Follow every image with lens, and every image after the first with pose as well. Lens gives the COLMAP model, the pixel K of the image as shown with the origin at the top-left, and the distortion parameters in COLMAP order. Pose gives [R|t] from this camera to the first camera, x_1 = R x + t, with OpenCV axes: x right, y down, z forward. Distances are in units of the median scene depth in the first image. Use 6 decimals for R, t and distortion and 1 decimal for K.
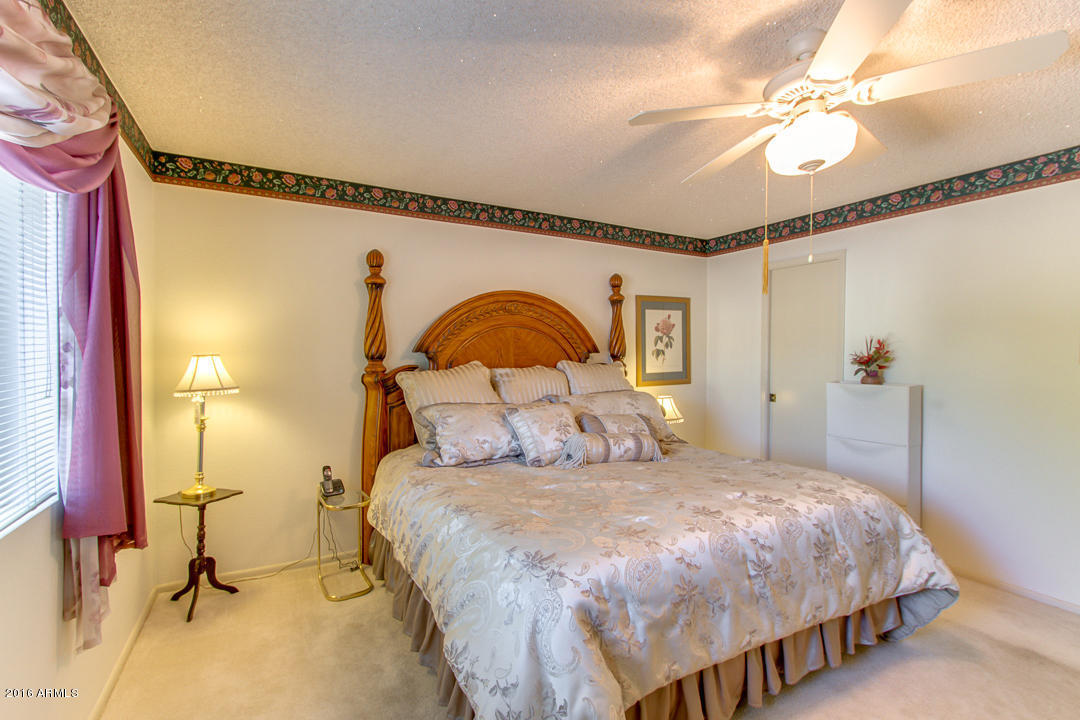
lens RADIAL K [[498.1, 0, 539.8], [0, 498.1, 355.1], [0, 0, 1]] dist [-0.003264, 0.000069]
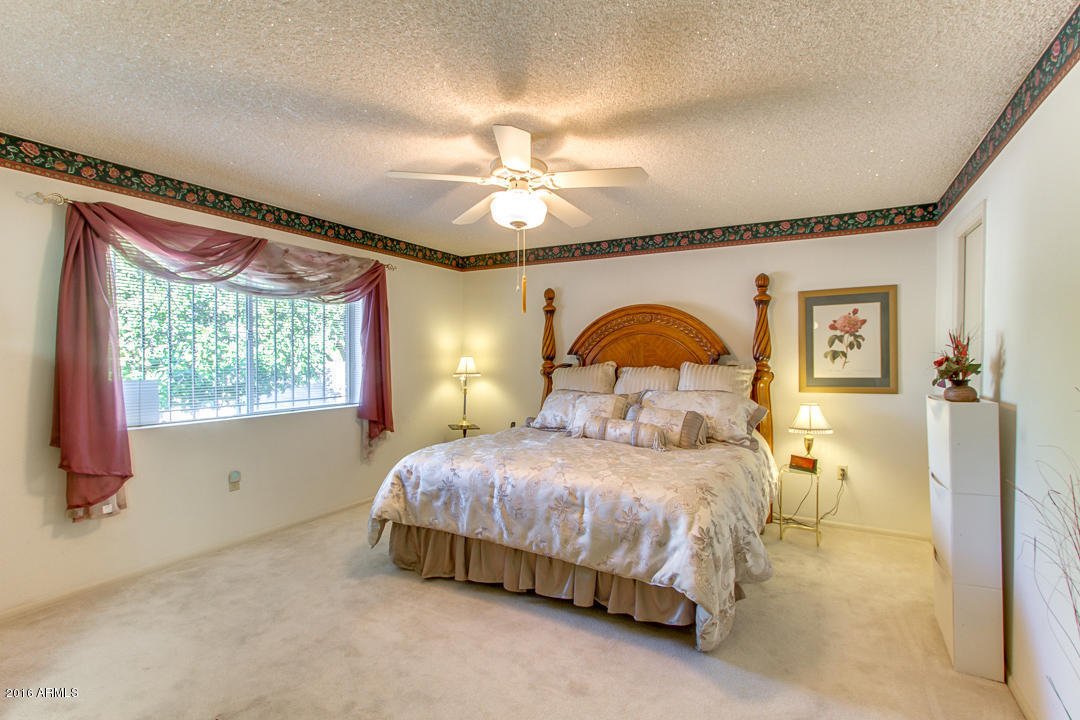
lens RADIAL K [[498.1, 0, 540.0], [0, 498.1, 358.0], [0, 0, 1]] dist [-0.003264, 0.000069]
pose [[0.529052, 0.002873, -0.848584, 0.837729], [-0.004375, 0.999990, 0.000659, 0.003137], [0.848578, 0.003364, 0.529060, 0.136376]]
